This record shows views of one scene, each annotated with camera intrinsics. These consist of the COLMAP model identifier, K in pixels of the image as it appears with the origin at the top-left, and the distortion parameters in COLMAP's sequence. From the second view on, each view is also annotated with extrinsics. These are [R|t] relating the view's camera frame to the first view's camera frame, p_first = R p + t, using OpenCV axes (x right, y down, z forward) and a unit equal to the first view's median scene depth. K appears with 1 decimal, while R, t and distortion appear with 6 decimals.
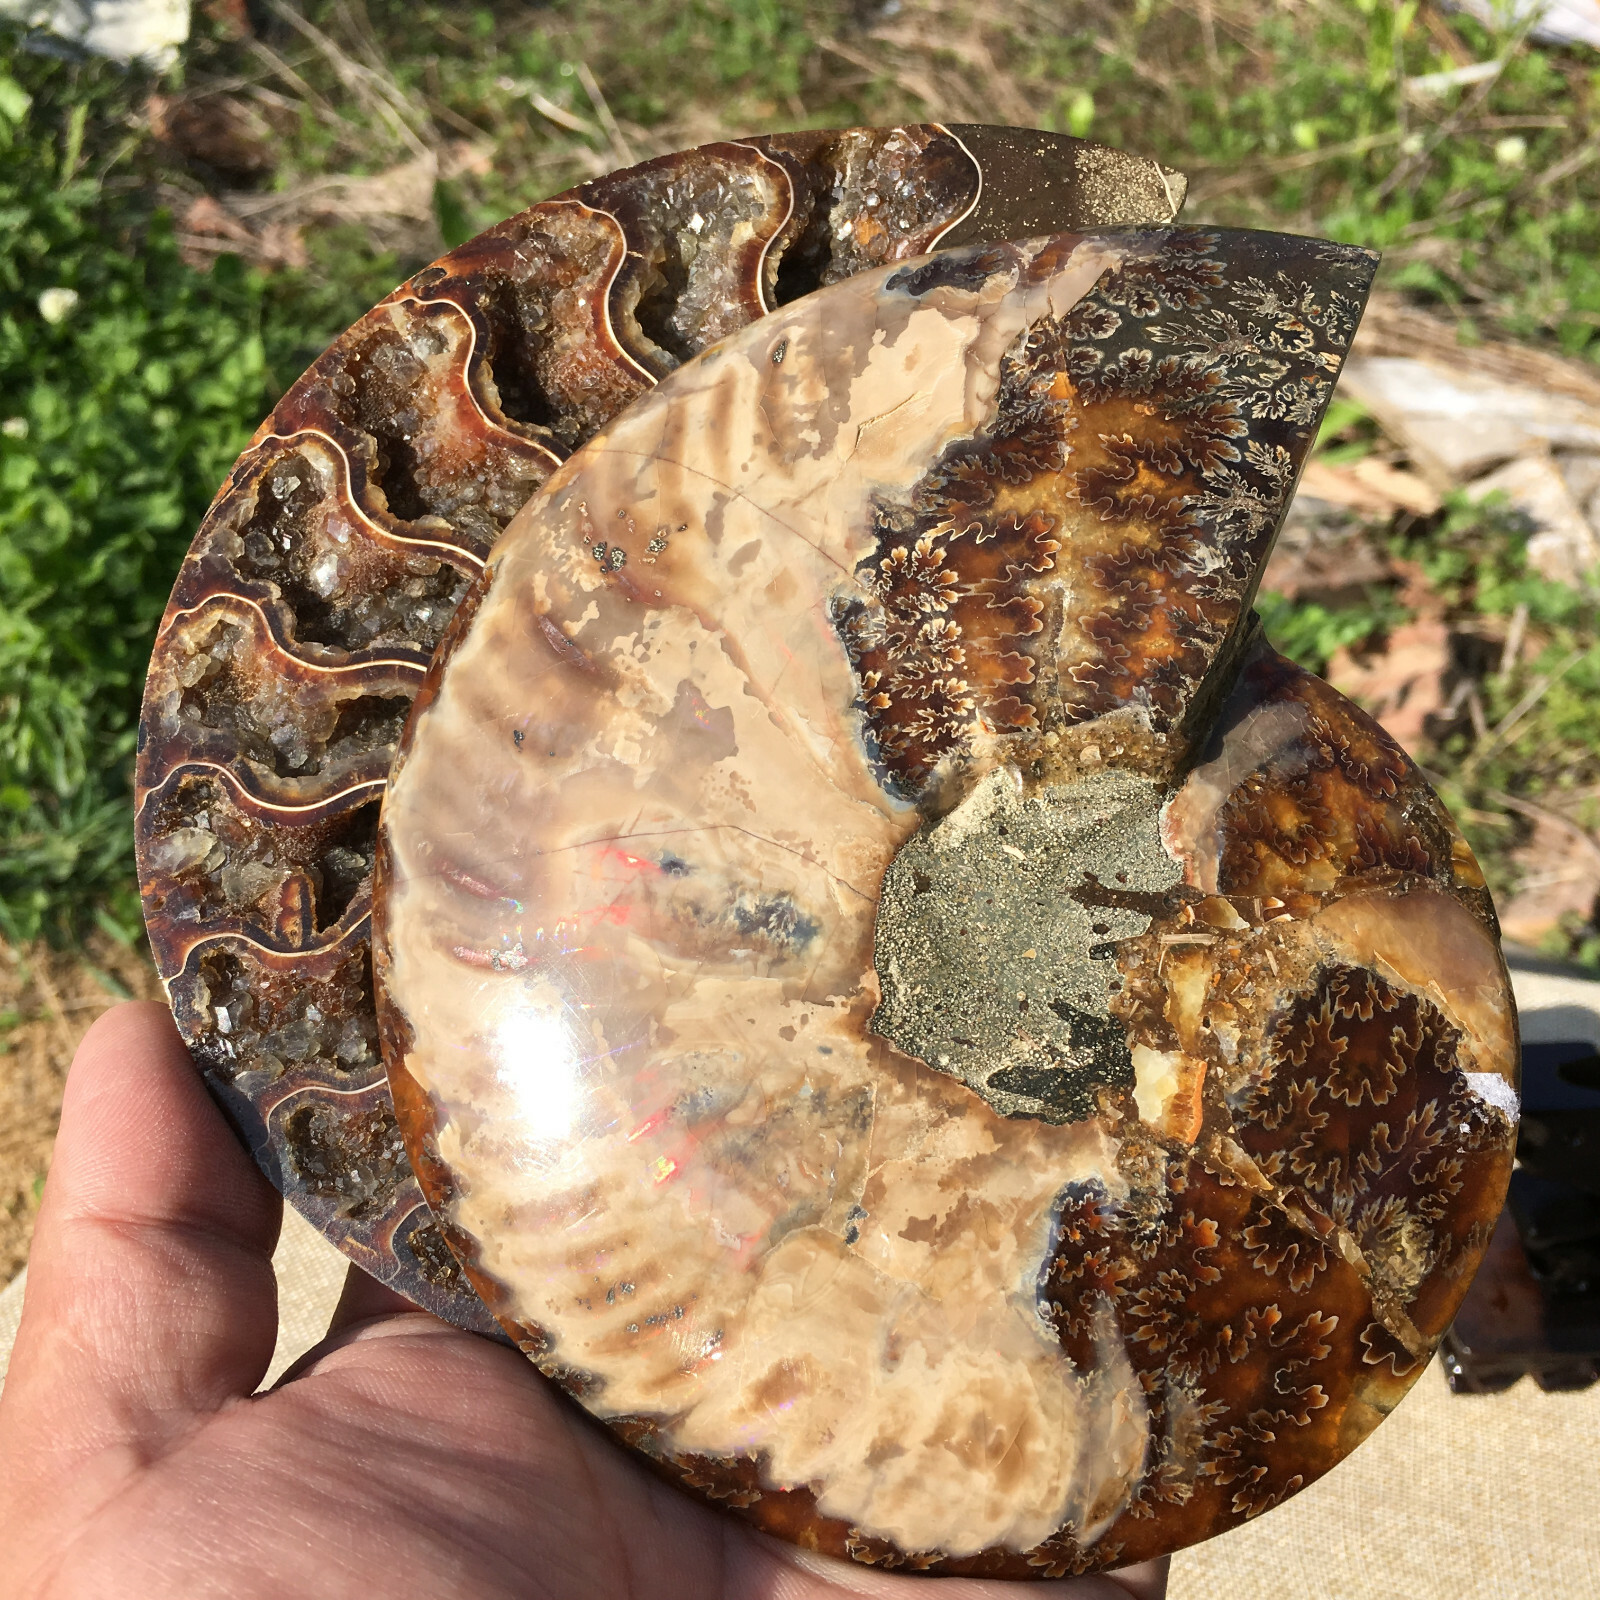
lens RADIAL K [[1831.0, 0, 797.8], [0, 1831.0, 819.3], [0, 0, 1]] dist [0.068217, -0.030299]
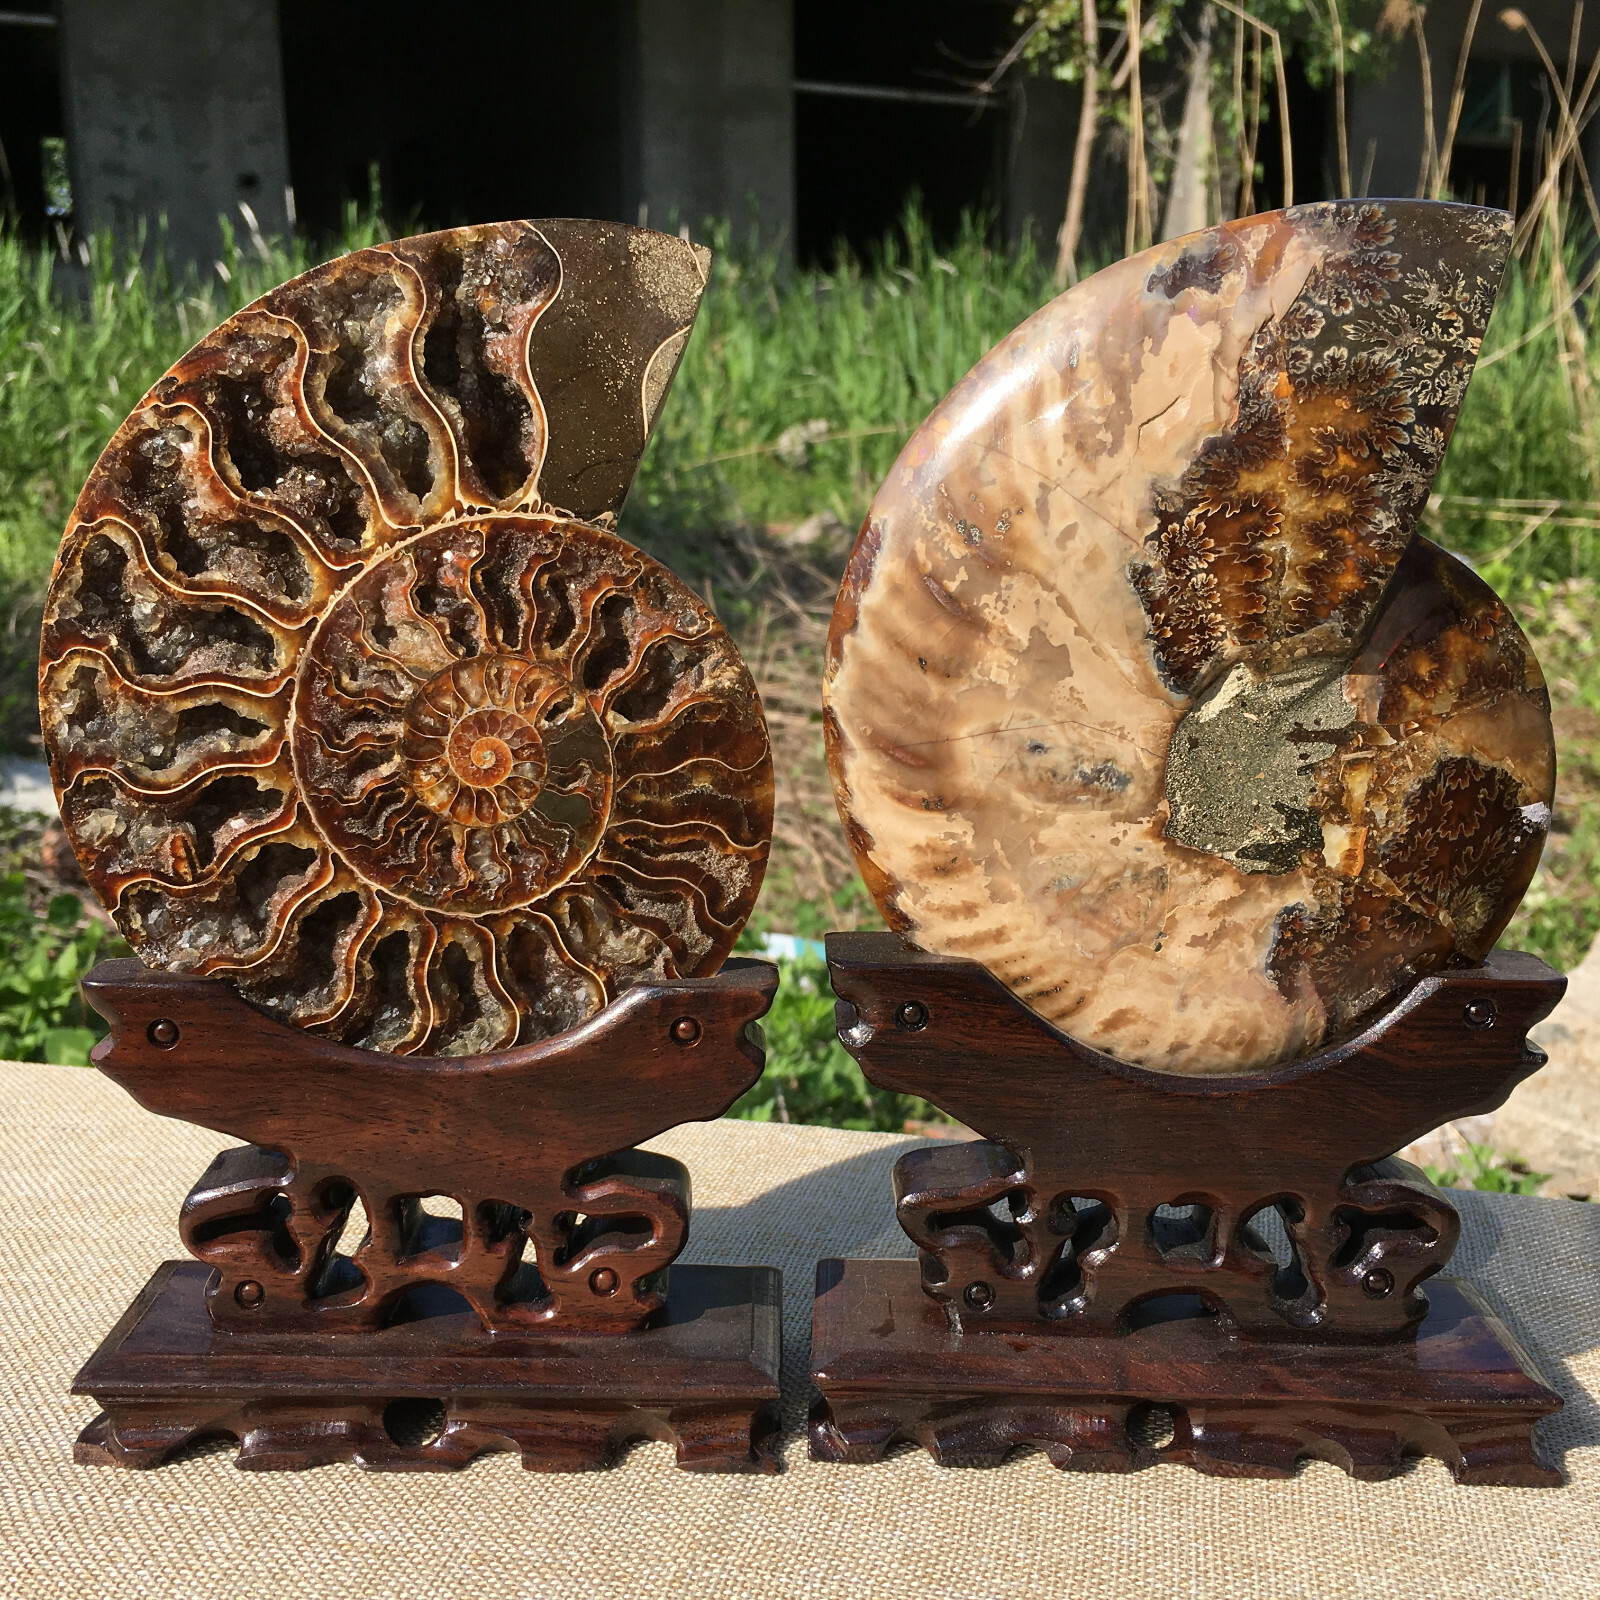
lens RADIAL K [[1831.0, 0, 797.8], [0, 1831.0, 819.3], [0, 0, 1]] dist [0.068217, -0.030299]
pose [[0.994319, -0.106306, -0.005334, -0.270484], [0.094956, 0.863286, 0.495702, -0.725004], [-0.048091, -0.493393, 0.868476, -0.403319]]
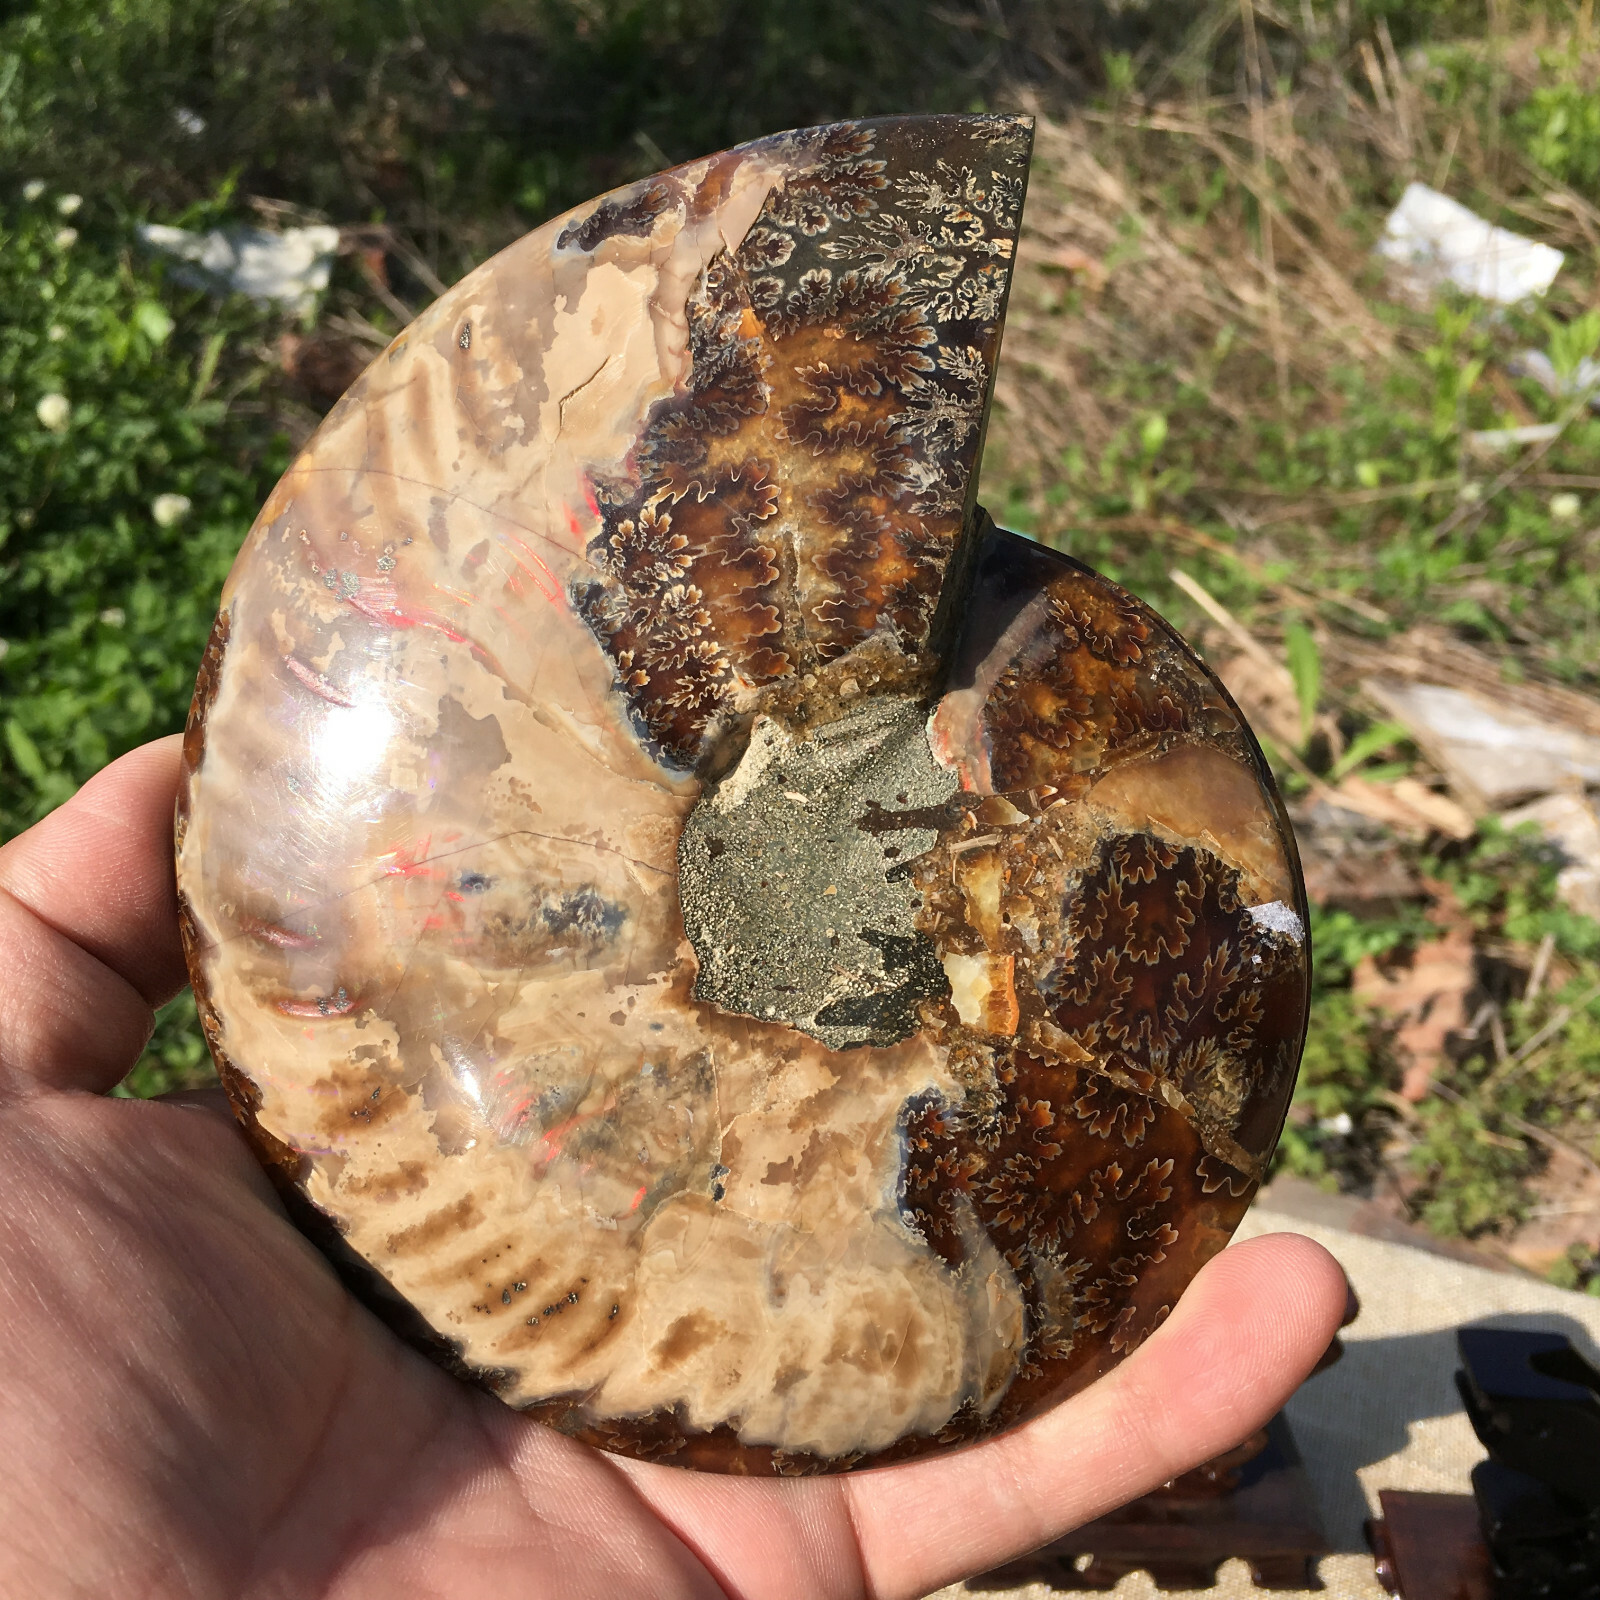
lens RADIAL K [[1831.0, 0, 797.8], [0, 1831.0, 819.3], [0, 0, 1]] dist [0.068217, -0.030299]
pose [[0.974533, -0.214343, 0.065891, 0.047603], [0.205565, 0.971330, 0.119416, -0.092282], [-0.089598, -0.102830, 0.990655, -0.023534]]
